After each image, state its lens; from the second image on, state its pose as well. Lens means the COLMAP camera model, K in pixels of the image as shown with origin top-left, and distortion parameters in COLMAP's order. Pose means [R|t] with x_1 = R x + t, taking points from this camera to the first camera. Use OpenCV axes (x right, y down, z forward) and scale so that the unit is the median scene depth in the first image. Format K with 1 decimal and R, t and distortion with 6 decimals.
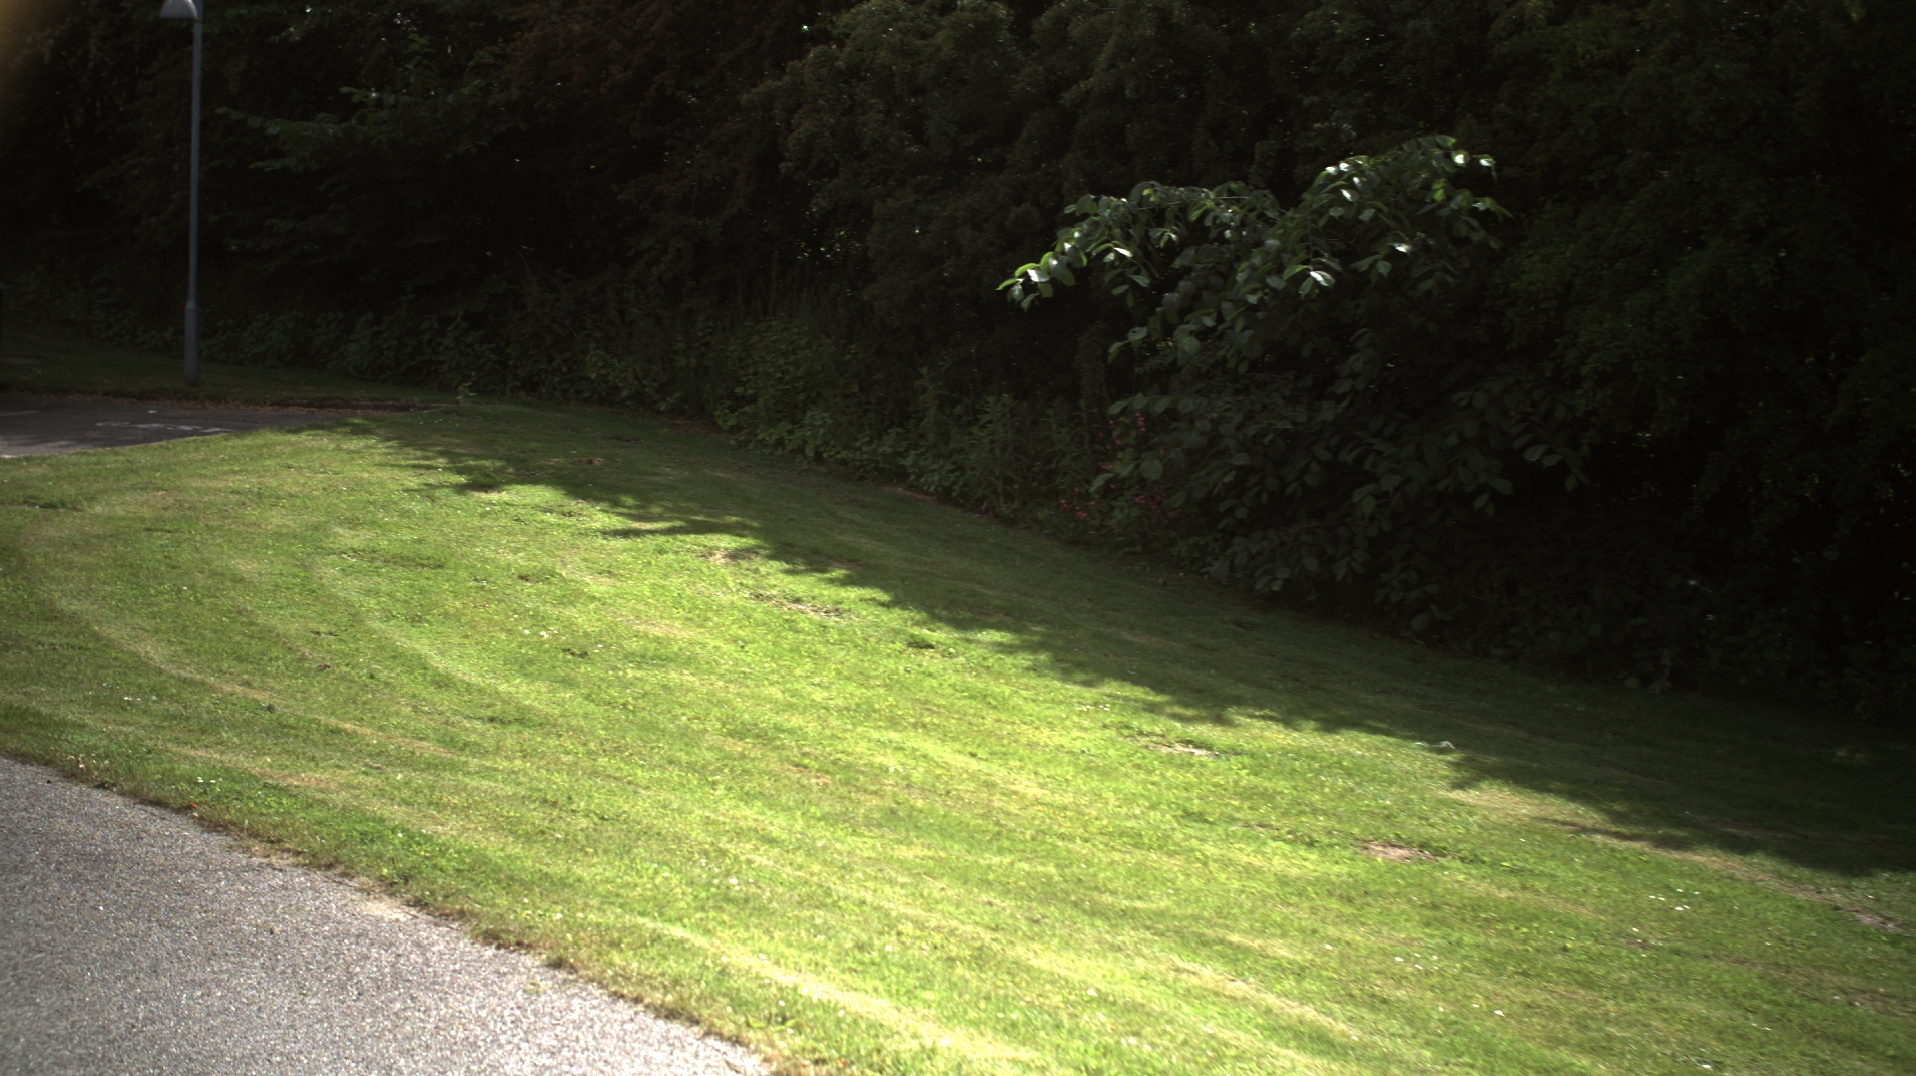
lens RADIAL K [[3407.4, 0, 964.0], [0, 3407.4, 530.0], [0, 0, 1]] dist [-0.260935, 0.000000]
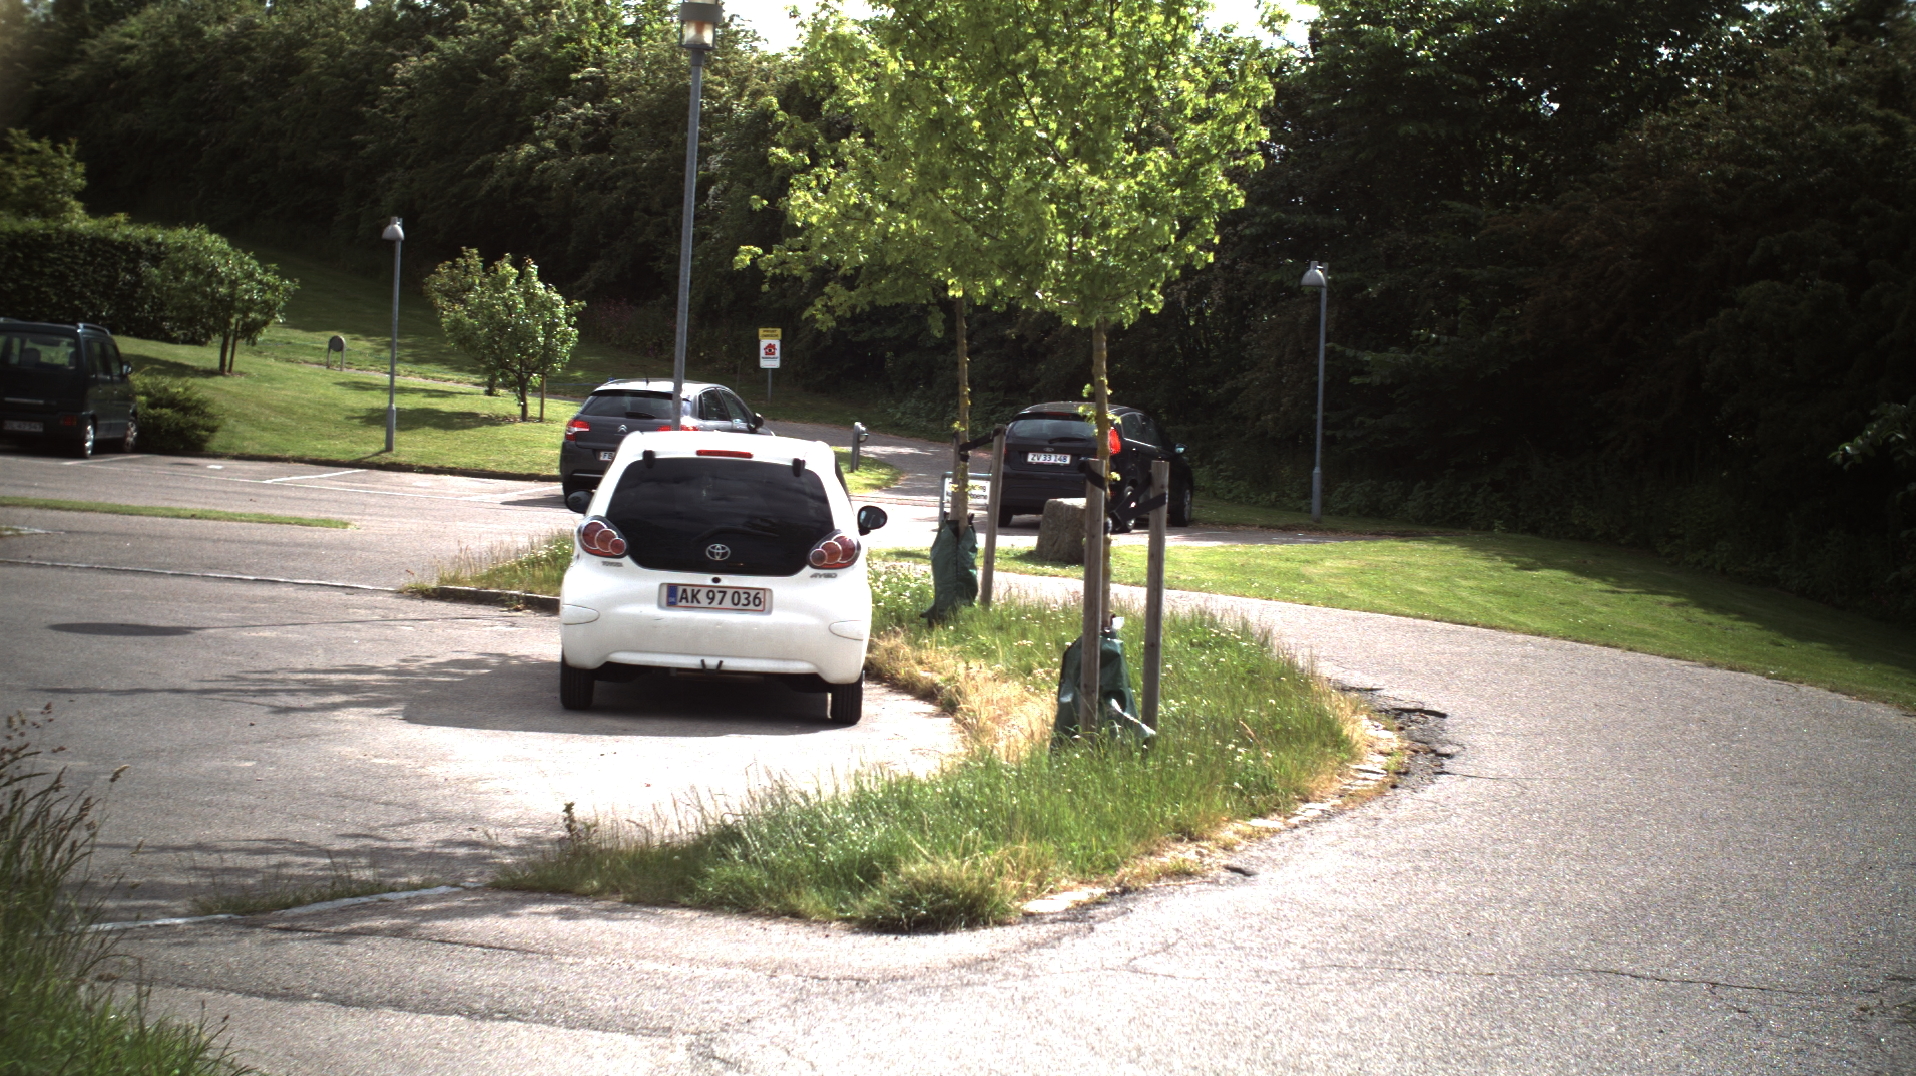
lens RADIAL K [[3407.4, 0, 969.6], [0, 3407.4, 534.7], [0, 0, 1]] dist [-0.260935, 0.000000]
pose [[0.965187, 0.013430, -0.261215, 0.032582], [-0.030172, 0.997731, -0.060188, 0.080772], [0.259814, 0.065974, 0.963402, -0.717948]]
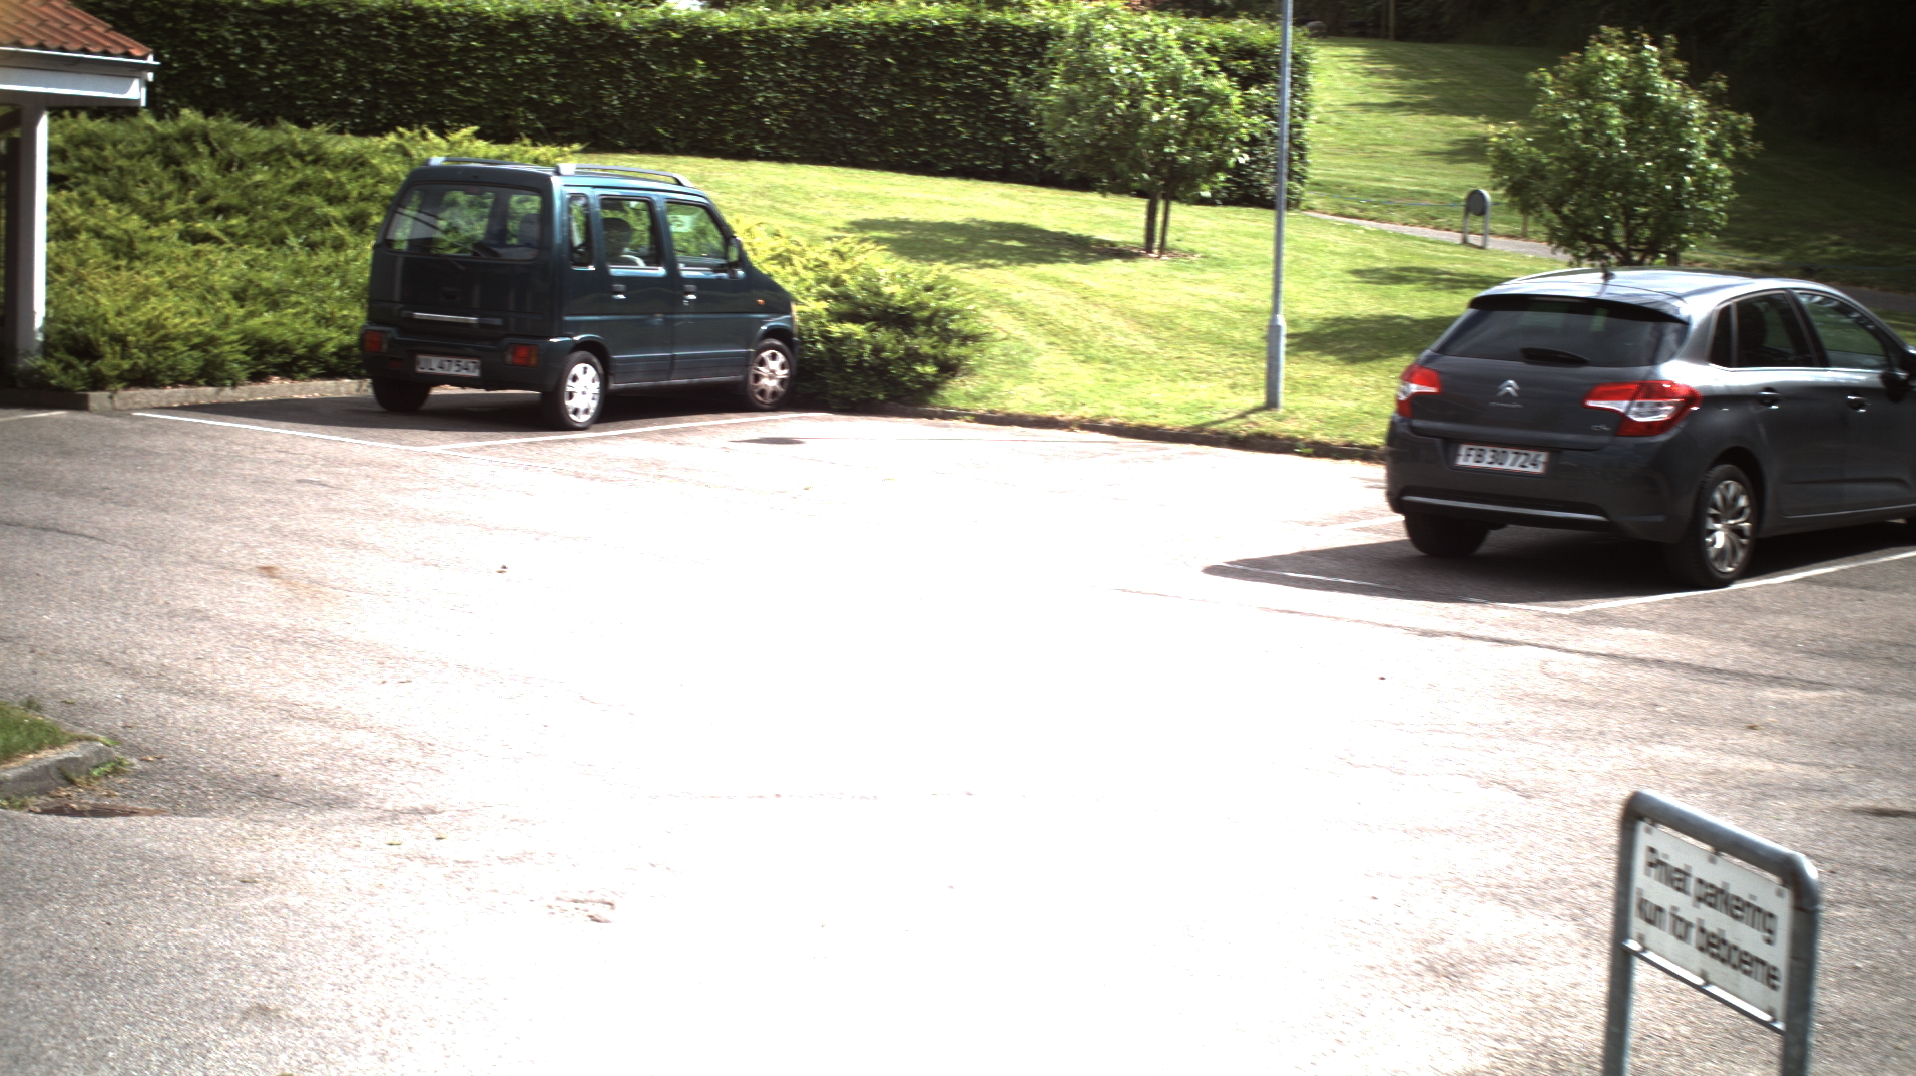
lens RADIAL K [[3407.4, 0, 956.9], [0, 3407.4, 536.8], [0, 0, 1]] dist [-0.260935, 0.000000]
pose [[0.719140, 0.048221, -0.693190, -0.213235], [-0.063895, 0.997952, 0.003134, -0.053324], [0.691922, 0.042038, 0.720748, 0.461823]]
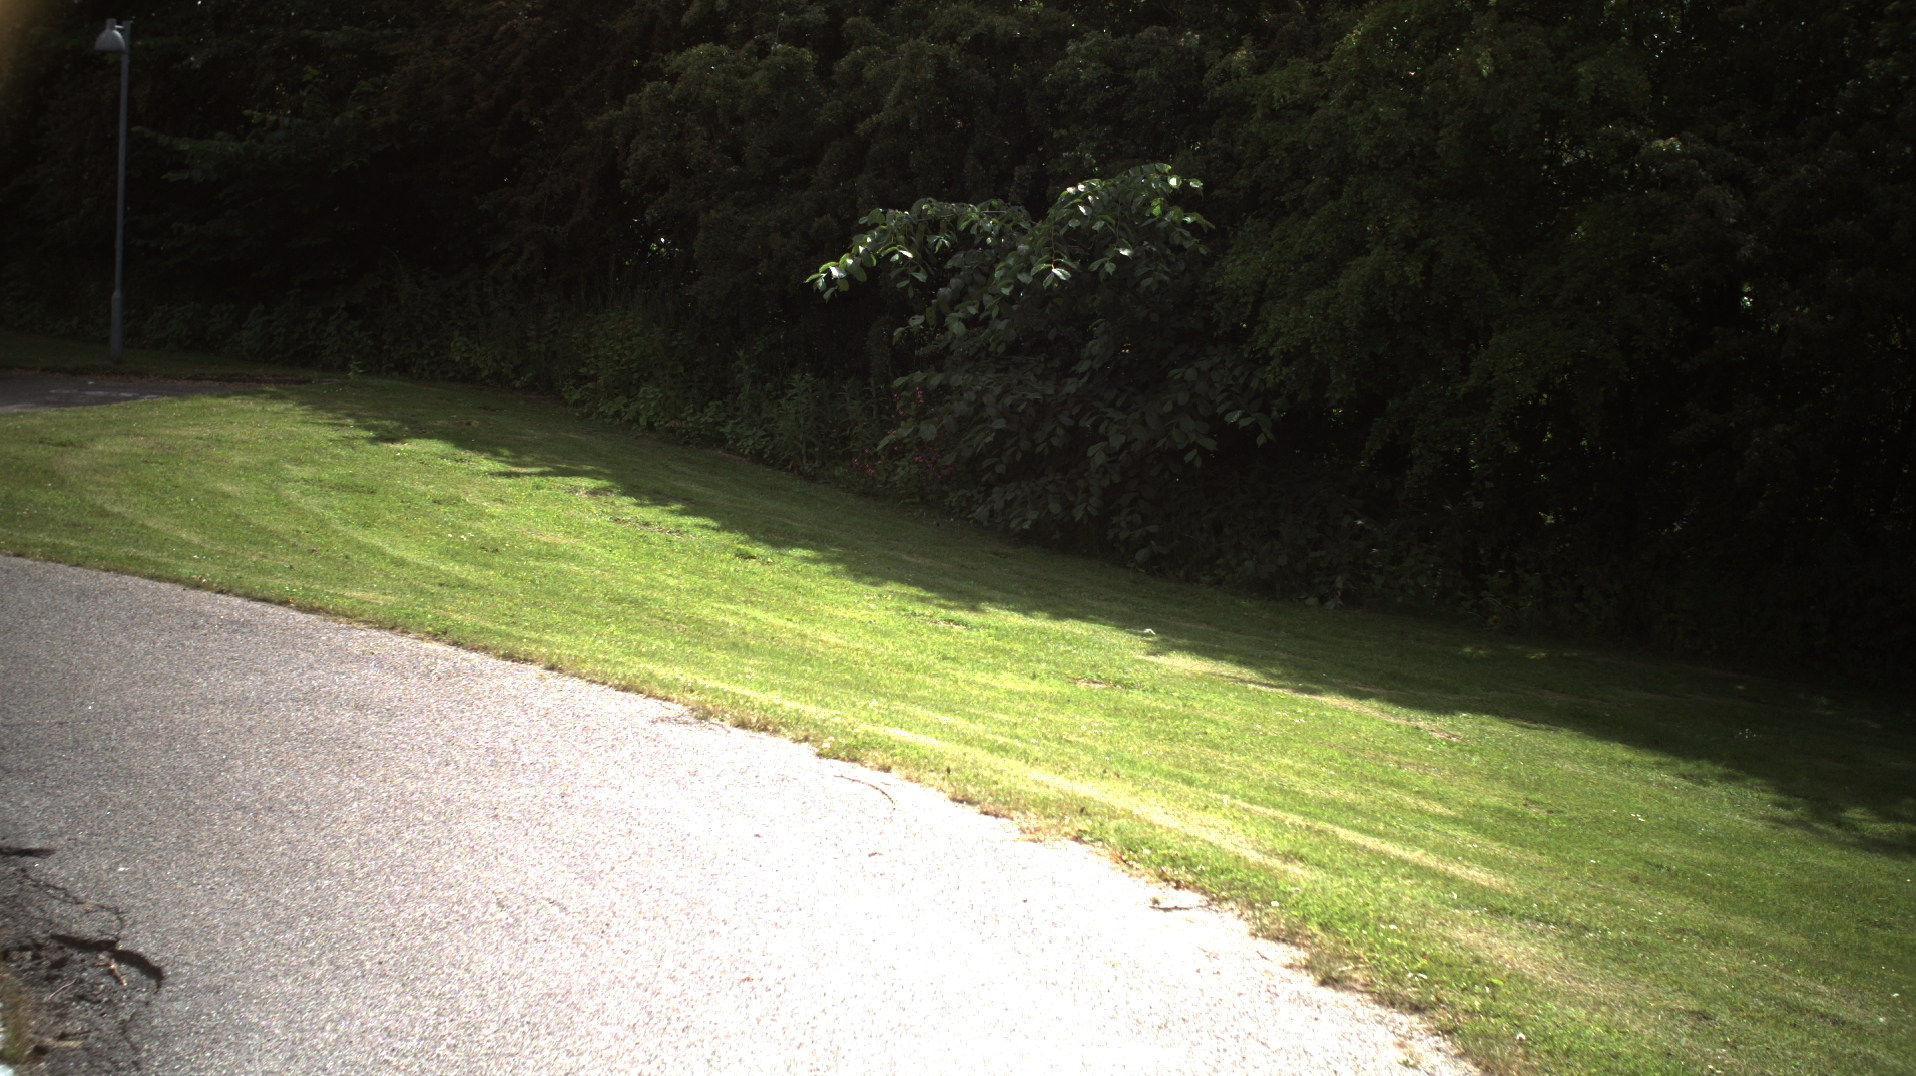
lens RADIAL K [[3407.4, 0, 942.8], [0, 3407.4, 540.5], [0, 0, 1]] dist [-0.260935, 0.000000]
pose [[0.998445, 0.006249, 0.055386, -0.007821], [-0.006193, 0.999980, -0.001194, 0.024163], [-0.055393, 0.000849, 0.998464, -0.243113]]
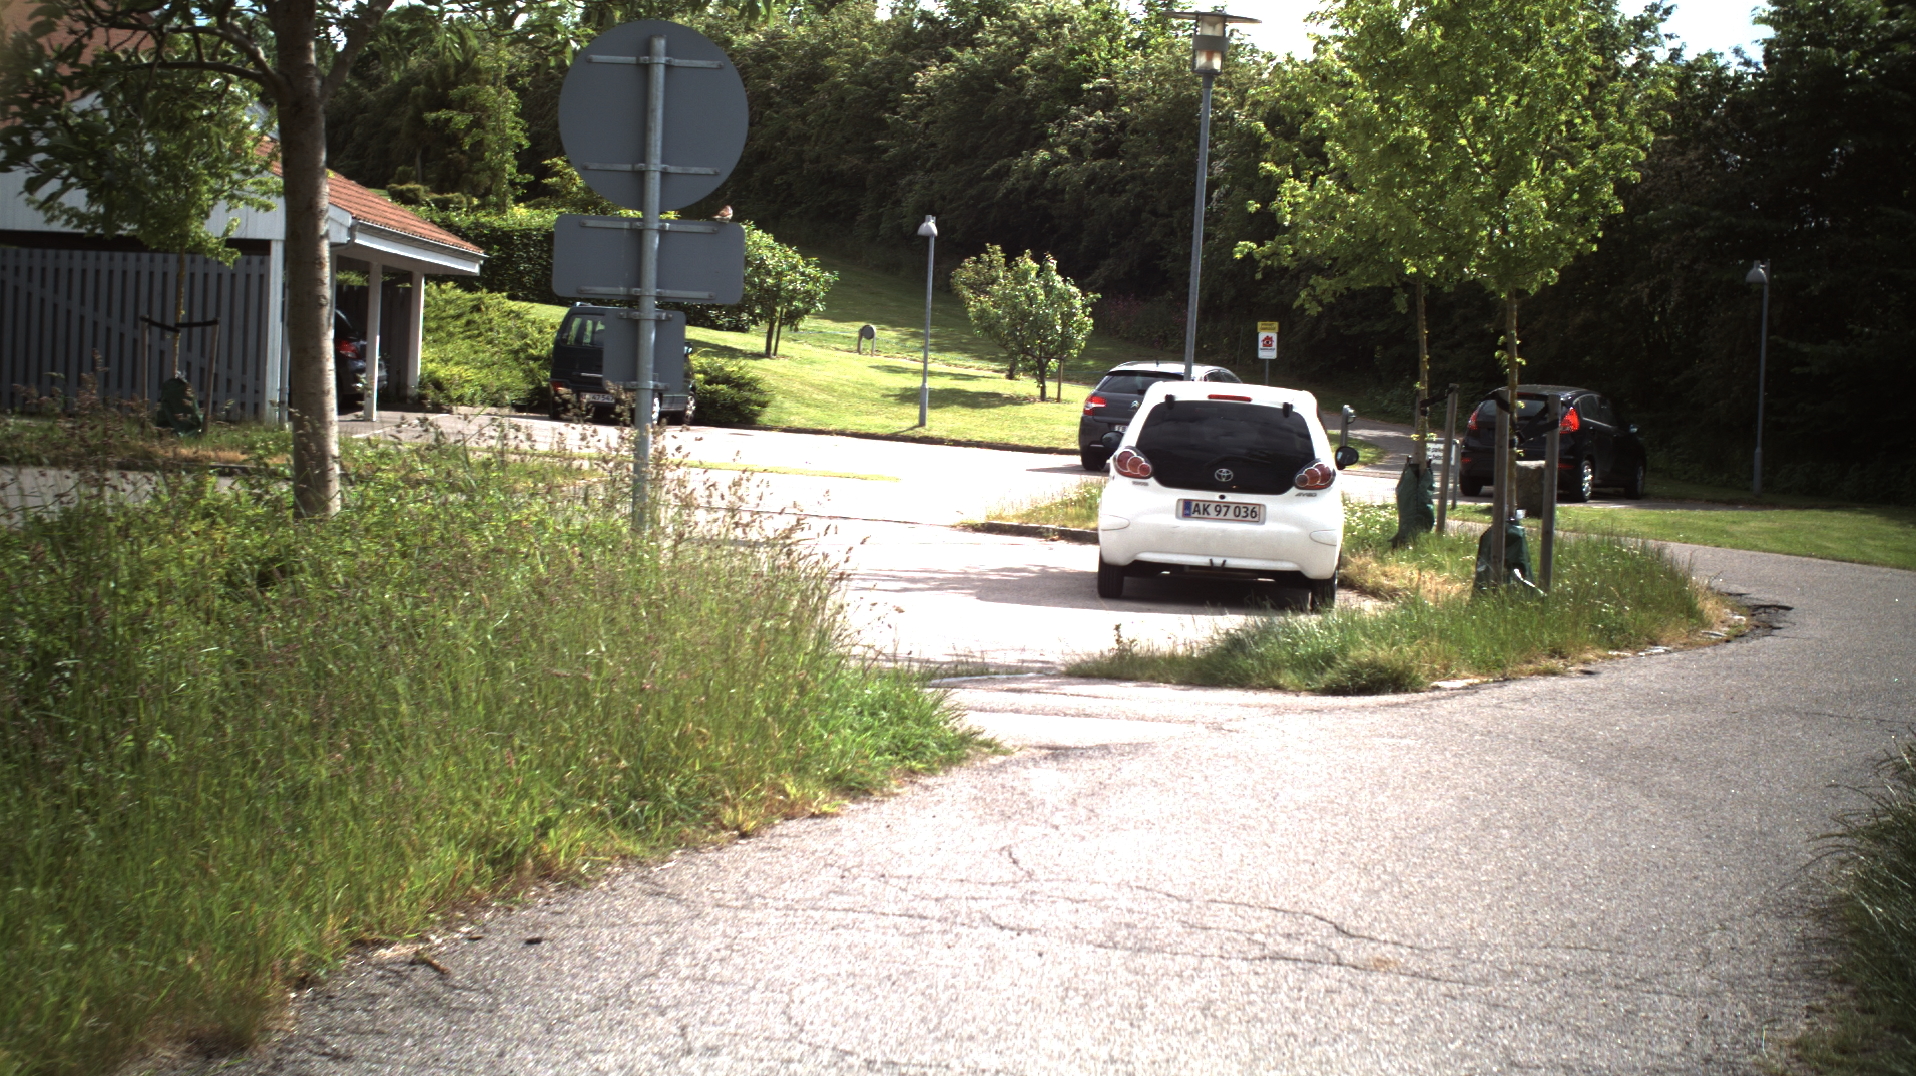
lens RADIAL K [[3407.4, 0, 949.9], [0, 3407.4, 534.0], [0, 0, 1]] dist [-0.260935, 0.000000]
pose [[0.914484, 0.025877, -0.403794, 0.109881], [-0.052665, 0.997076, -0.055374, 0.119985], [0.401180, 0.071904, 0.913173, -0.943043]]
